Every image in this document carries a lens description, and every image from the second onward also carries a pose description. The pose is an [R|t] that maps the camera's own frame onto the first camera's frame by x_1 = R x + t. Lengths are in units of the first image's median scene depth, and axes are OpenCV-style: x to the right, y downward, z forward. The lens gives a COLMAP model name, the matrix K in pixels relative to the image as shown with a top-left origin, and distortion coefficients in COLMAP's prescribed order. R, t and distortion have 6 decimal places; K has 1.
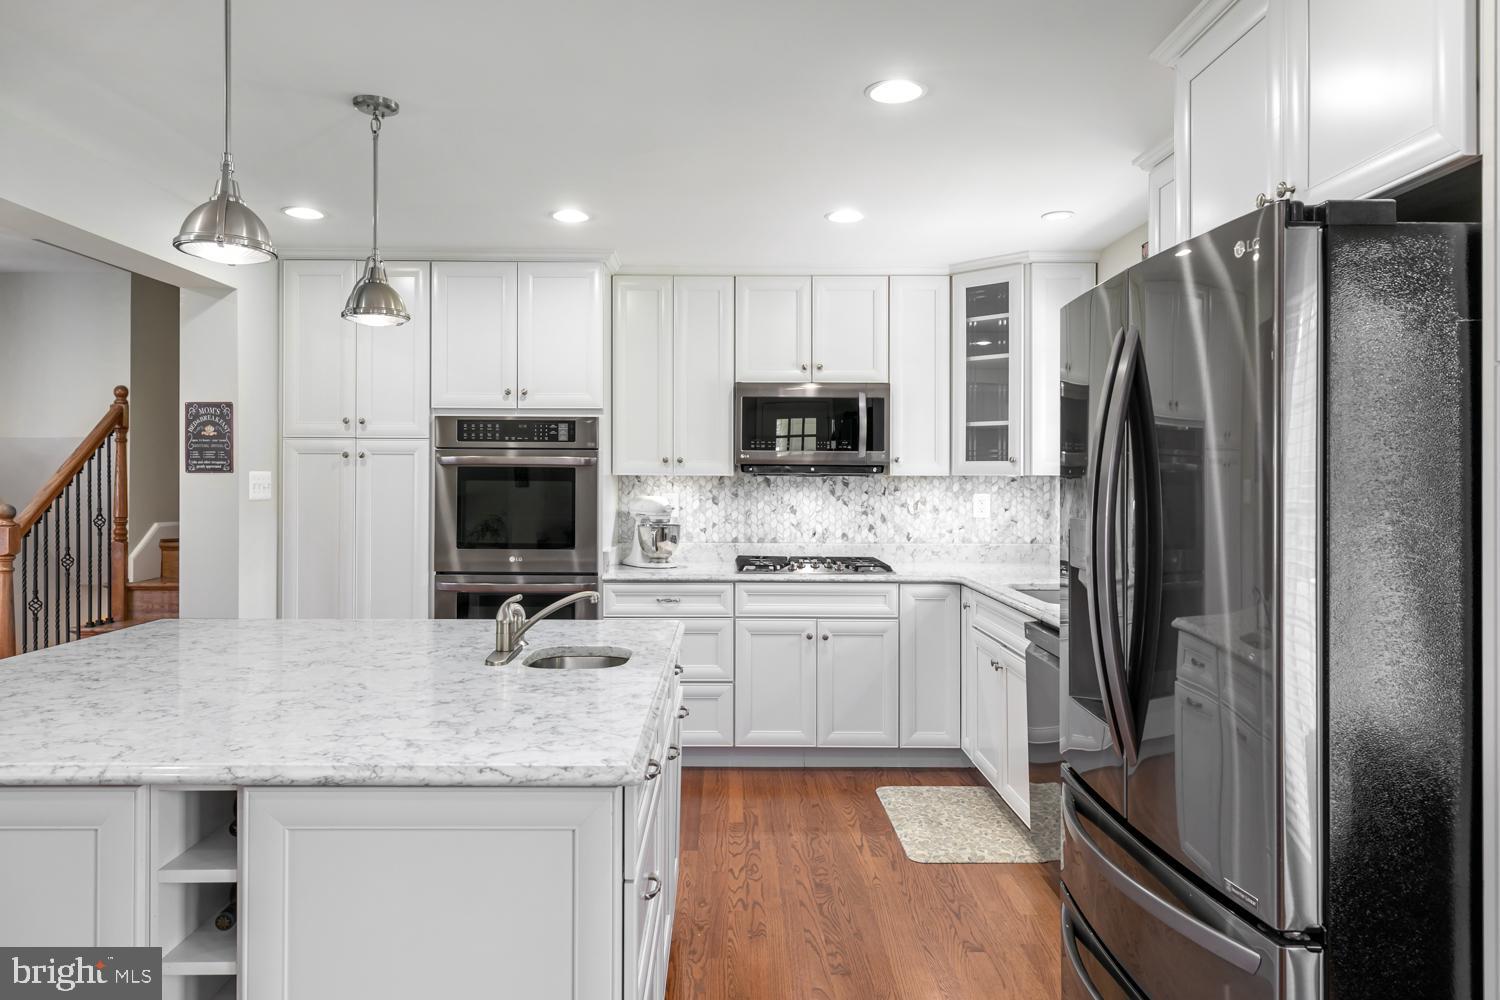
lens RADIAL K [[987.4, 0, 721.5], [0, 987.4, 469.9], [0, 0, 1]] dist [0.011824, 0.004072]
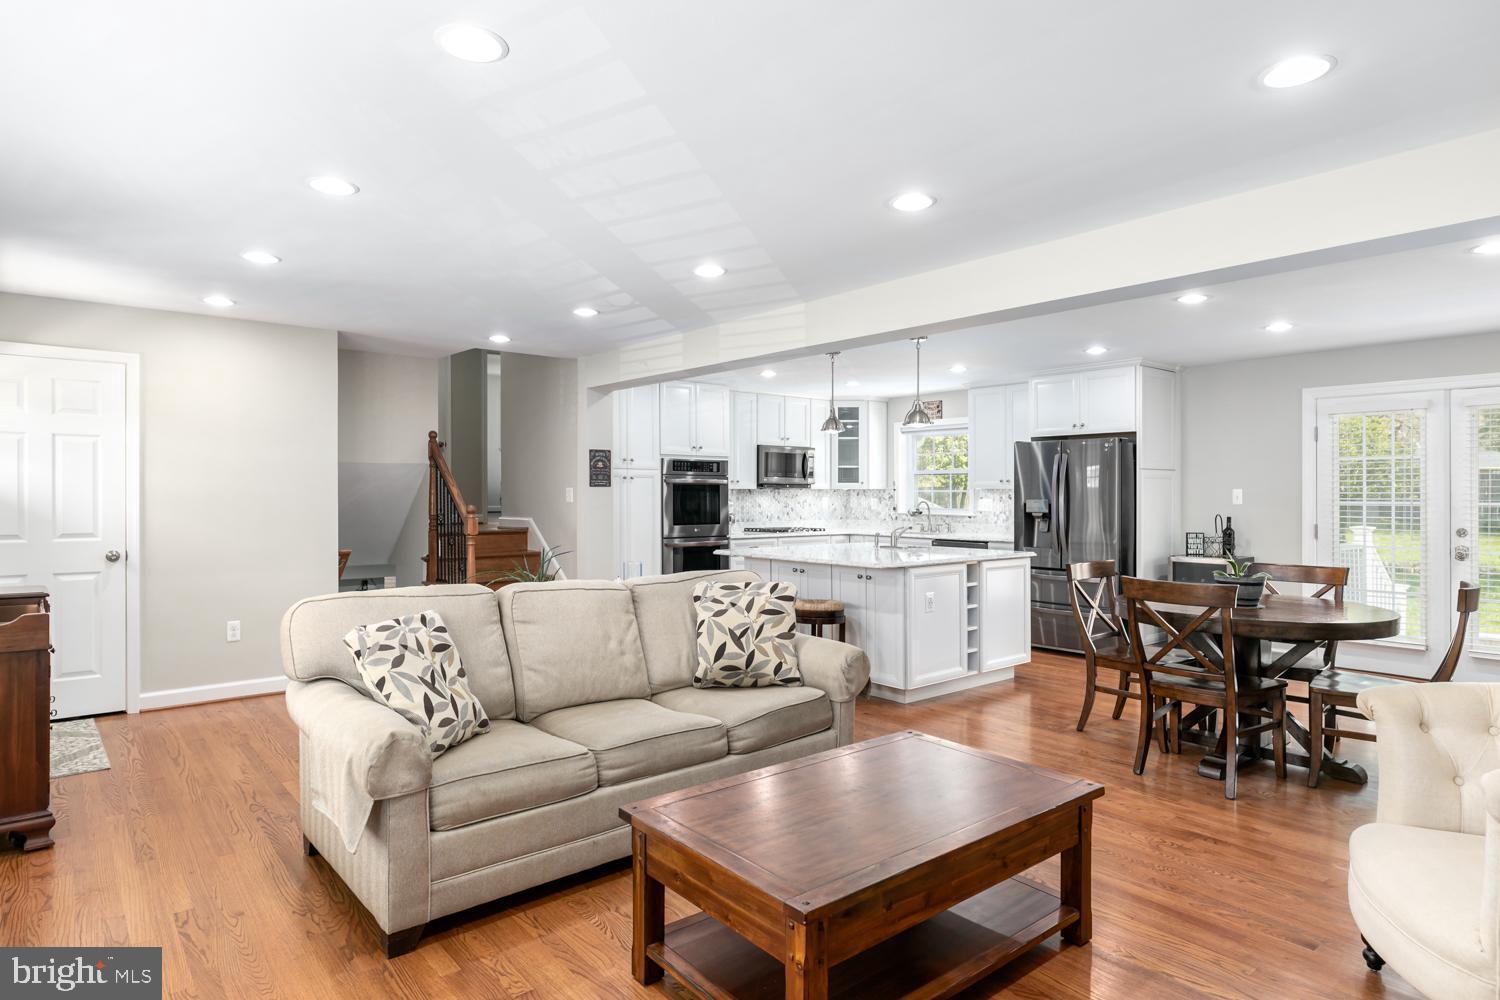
lens RADIAL K [[845.6, 0, 742.0], [0, 845.6, 490.7], [0, 0, 1]] dist [0.004212, -0.000426]
pose [[0.765251, -0.000322, 0.643732, -1.232251], [-0.002286, 0.999992, 0.003217, 0.003851], [-0.643728, -0.003933, 0.765244, -0.373567]]
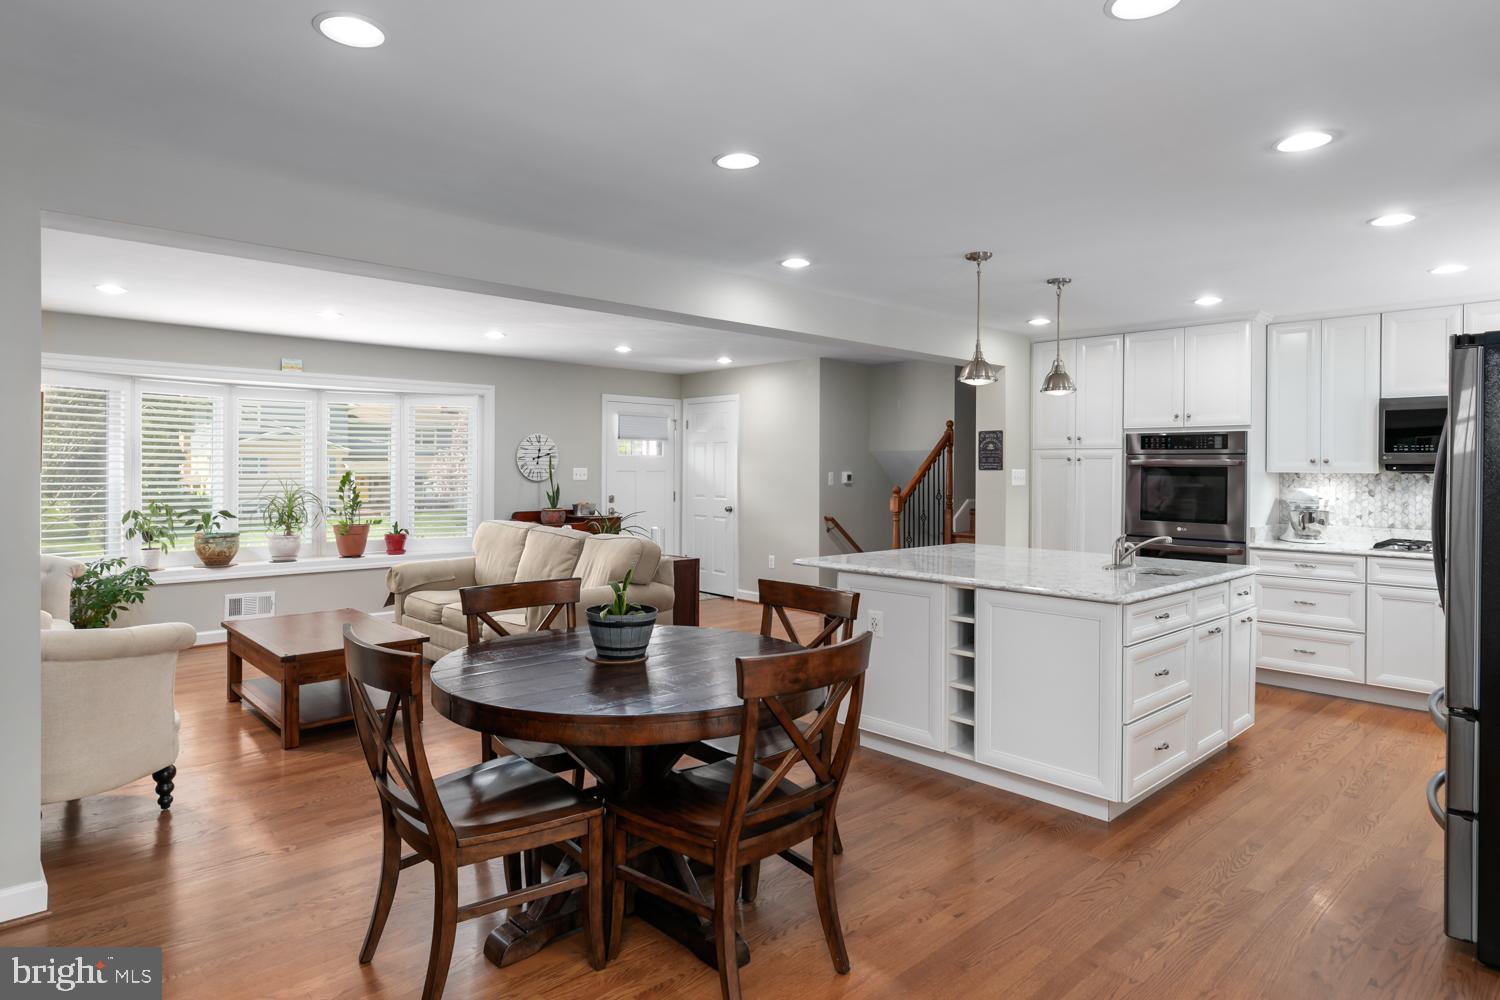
lens RADIAL K [[845.6, 0, 715.3], [0, 845.6, 489.6], [0, 0, 1]] dist [0.004212, -0.000426]
pose [[0.677464, 0.019293, -0.735303, 0.248024], [0.001074, 0.999629, 0.027218, -0.003859], [0.735555, -0.019229, 0.677192, -0.368206]]
